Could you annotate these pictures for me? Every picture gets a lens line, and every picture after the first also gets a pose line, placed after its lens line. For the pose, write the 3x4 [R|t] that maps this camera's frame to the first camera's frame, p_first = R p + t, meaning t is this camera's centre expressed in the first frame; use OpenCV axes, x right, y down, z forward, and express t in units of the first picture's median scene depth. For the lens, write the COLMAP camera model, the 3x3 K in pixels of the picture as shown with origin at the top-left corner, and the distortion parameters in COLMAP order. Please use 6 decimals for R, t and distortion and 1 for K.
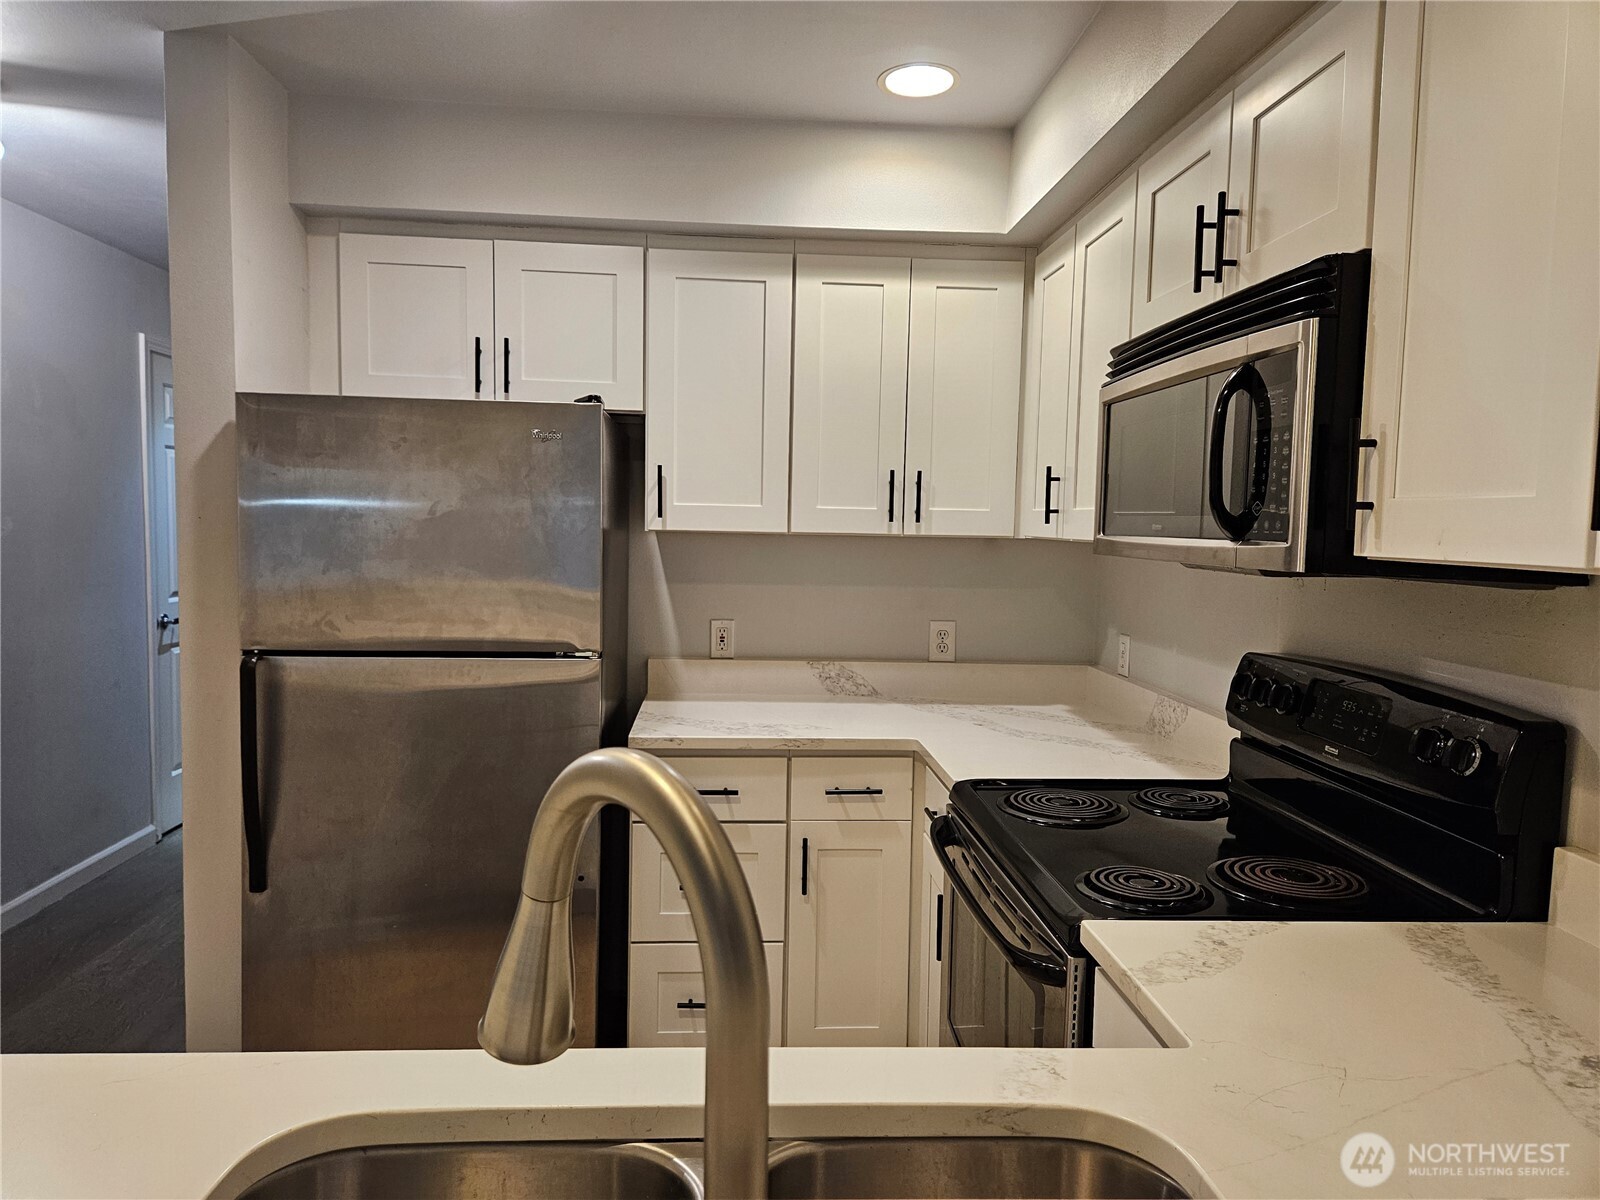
lens RADIAL K [[1069.9, 0, 800.0], [0, 1069.9, 600.0], [0, 0, 1]] dist [0.062553, -0.000496]
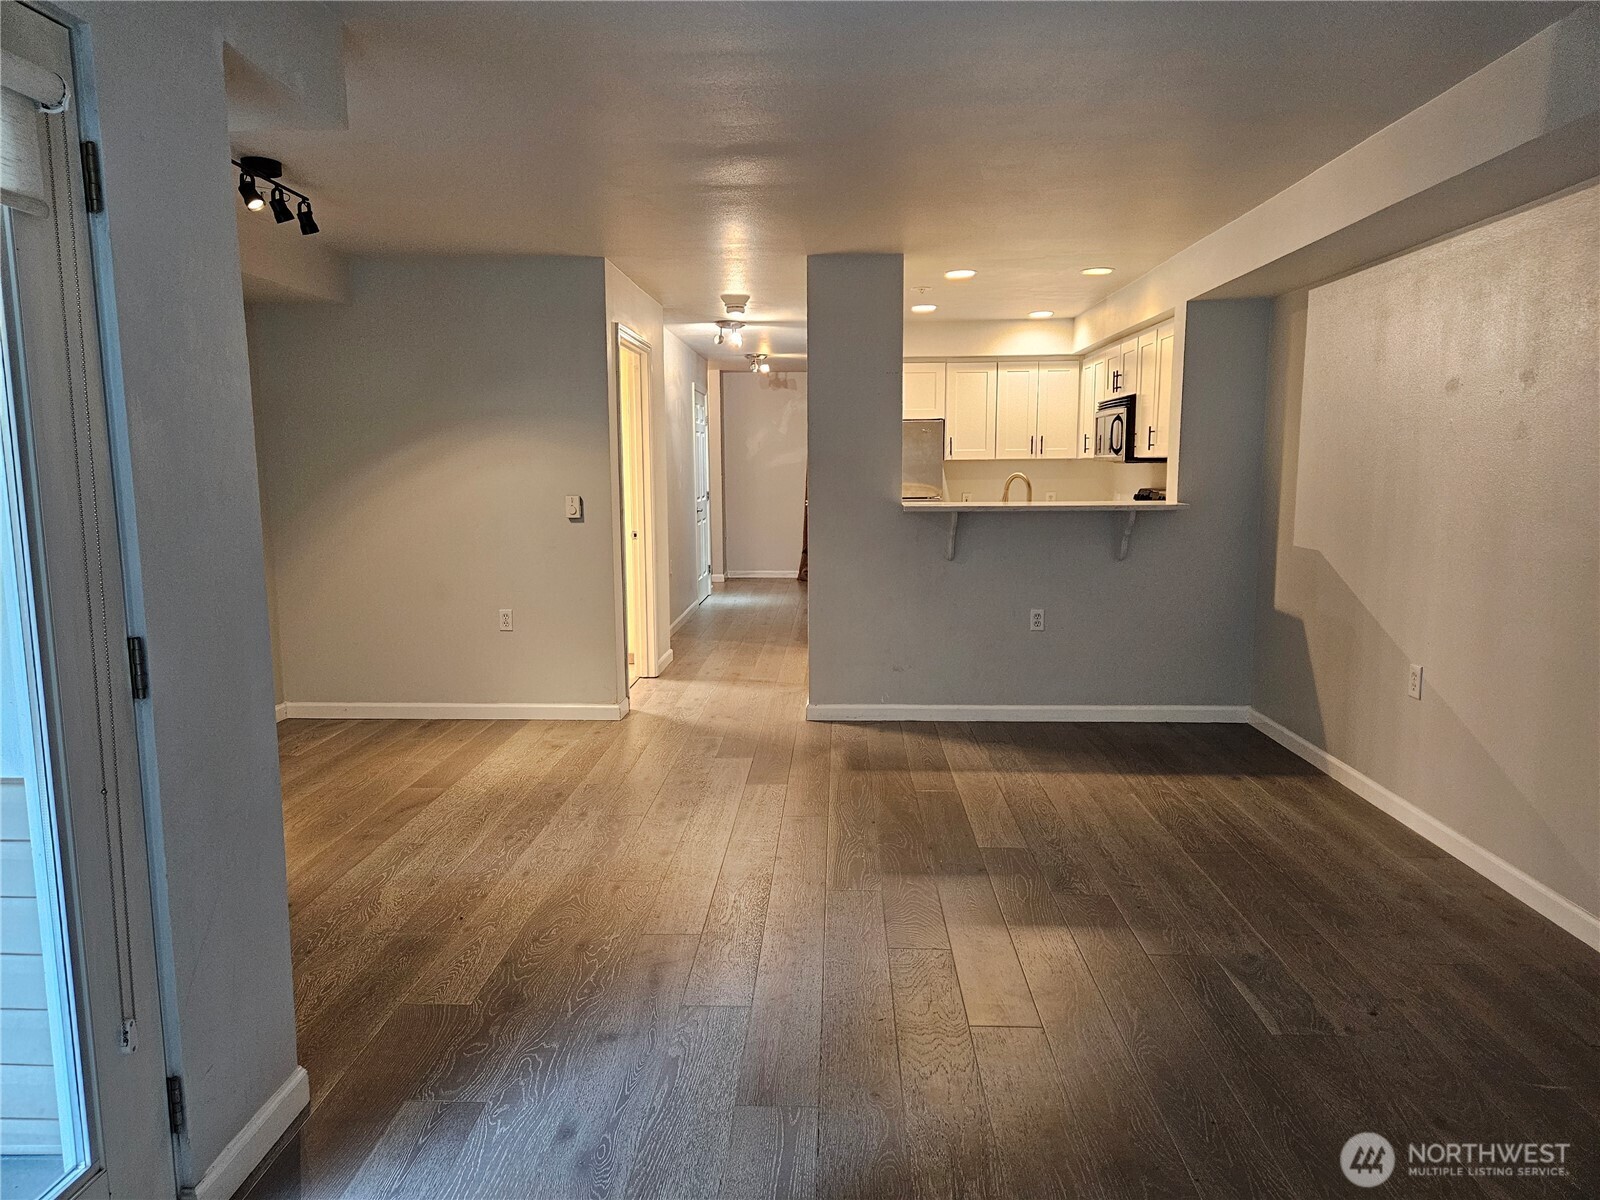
lens RADIAL K [[1069.9, 0, 800.0], [0, 1069.9, 600.0], [0, 0, 1]] dist [0.062553, -0.000496]
pose [[0.992727, -0.010689, -0.119915, -0.194950], [0.017055, 0.998492, 0.052188, 0.159218], [0.119176, -0.053853, 0.991412, -1.991178]]
